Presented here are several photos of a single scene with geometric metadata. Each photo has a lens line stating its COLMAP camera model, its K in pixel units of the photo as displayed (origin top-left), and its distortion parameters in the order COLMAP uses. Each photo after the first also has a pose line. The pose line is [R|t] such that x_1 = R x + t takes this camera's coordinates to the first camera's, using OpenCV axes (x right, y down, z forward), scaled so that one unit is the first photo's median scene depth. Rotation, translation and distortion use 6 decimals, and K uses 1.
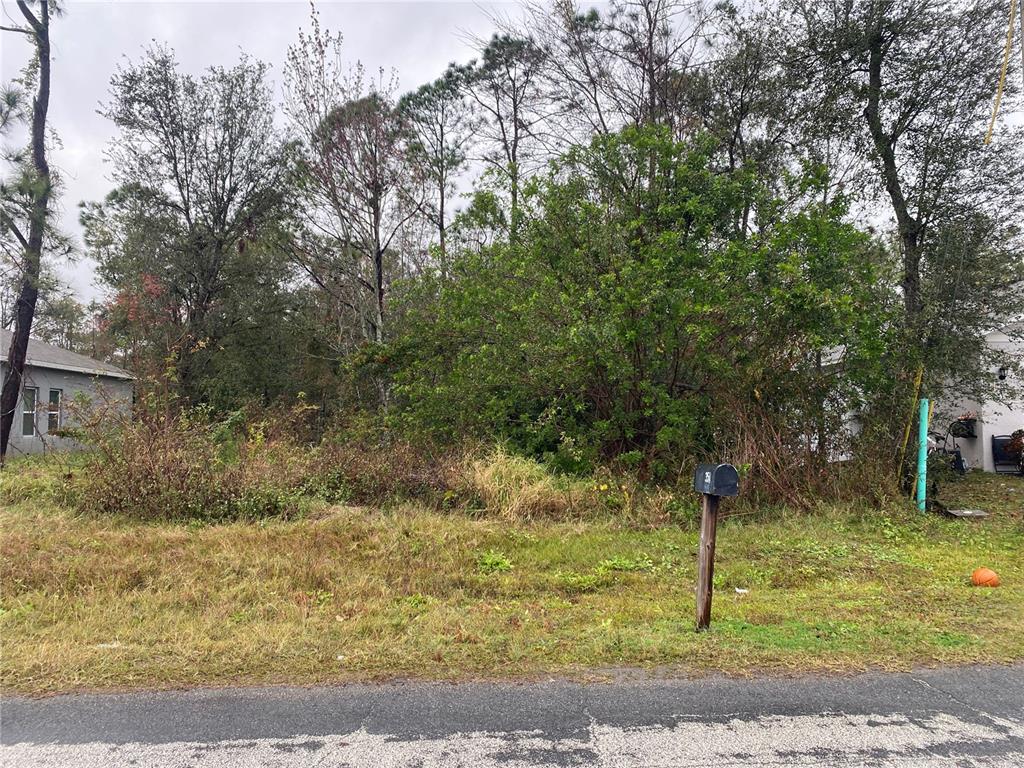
lens RADIAL K [[812.1, 0, 520.8], [0, 812.1, 376.7], [0, 0, 1]] dist [0.031906, -0.025090]
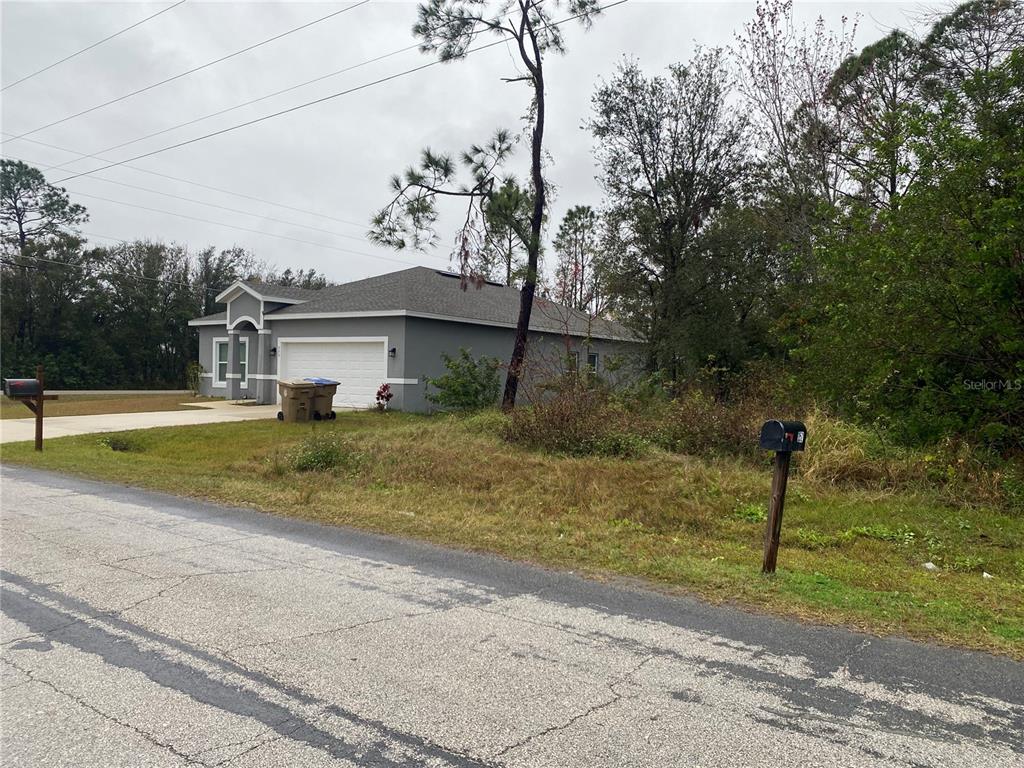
lens RADIAL K [[812.1, 0, 497.0], [0, 812.1, 397.1], [0, 0, 1]] dist [0.031906, -0.025090]
pose [[0.727620, 0.035227, -0.685075, 0.372495], [0.010689, 0.997977, 0.062670, 0.004981], [0.685897, -0.052923, 0.725772, -0.001468]]
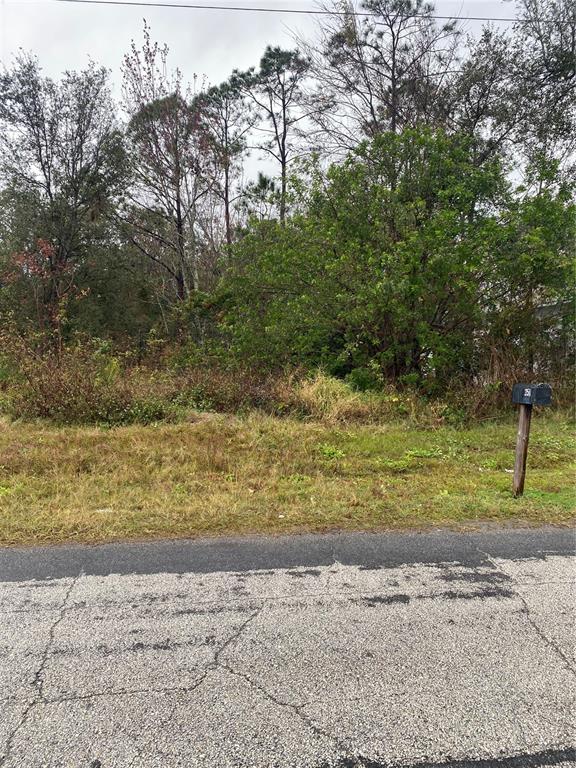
lens RADIAL K [[609.1, 0, 285.8], [0, 609.1, 382.0], [0, 0, 1]] dist [0.031906, -0.025090]
pose [[0.999056, -0.001164, 0.043421, -0.127512], [-0.003487, 0.994265, 0.106891, -0.003794], [-0.043296, -0.106941, 0.993322, -0.021744]]
